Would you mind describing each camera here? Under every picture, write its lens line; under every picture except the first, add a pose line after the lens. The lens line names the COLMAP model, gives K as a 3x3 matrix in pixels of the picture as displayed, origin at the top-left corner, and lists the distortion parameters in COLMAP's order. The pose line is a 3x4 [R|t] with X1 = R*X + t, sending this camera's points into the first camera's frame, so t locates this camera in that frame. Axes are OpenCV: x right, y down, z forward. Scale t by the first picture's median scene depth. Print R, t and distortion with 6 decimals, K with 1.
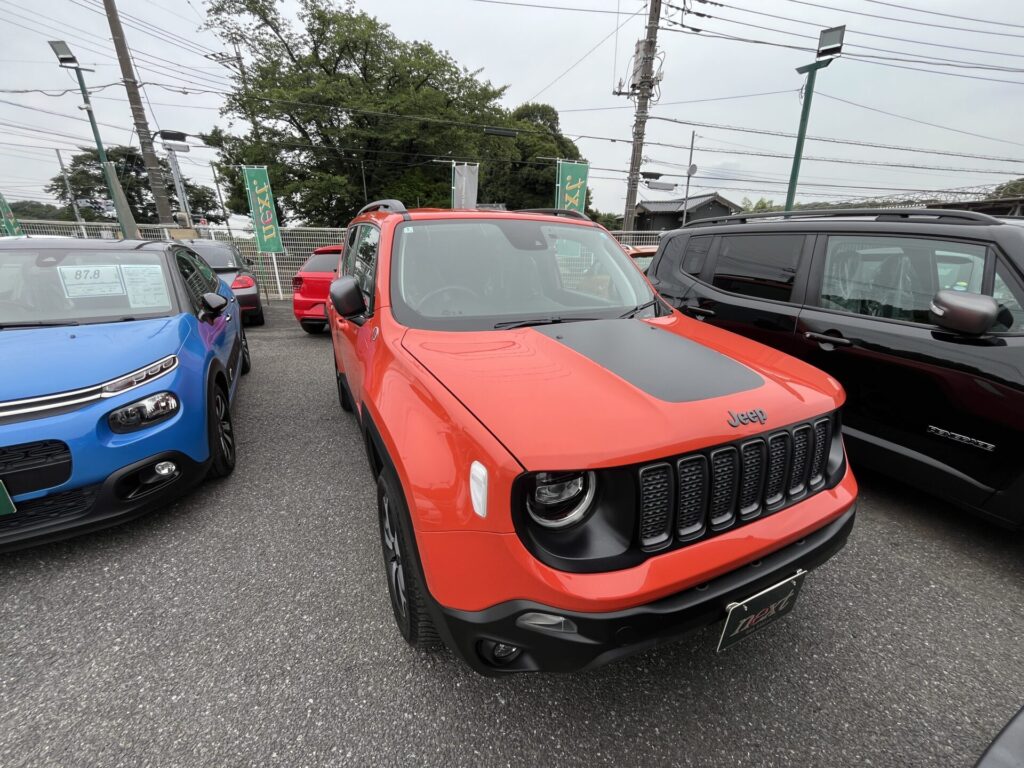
lens RADIAL K [[413.7, 0, 514.6], [0, 413.7, 387.9], [0, 0, 1]] dist [0.000765, -0.000781]
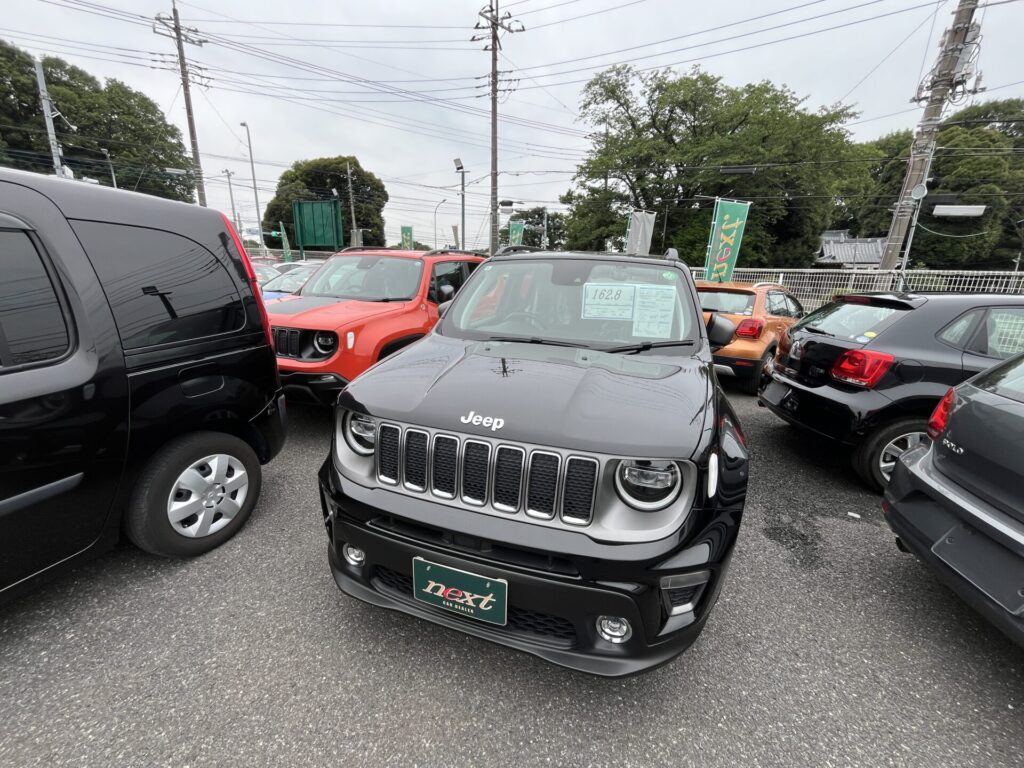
lens RADIAL K [[413.7, 0, 514.6], [0, 413.7, 387.9], [0, 0, 1]] dist [0.000765, -0.000781]
pose [[0.694252, 0.219259, -0.685522, 0.221192], [-0.272892, 0.961539, 0.031174, -0.009948], [0.665991, 0.165431, 0.727385, 0.018531]]
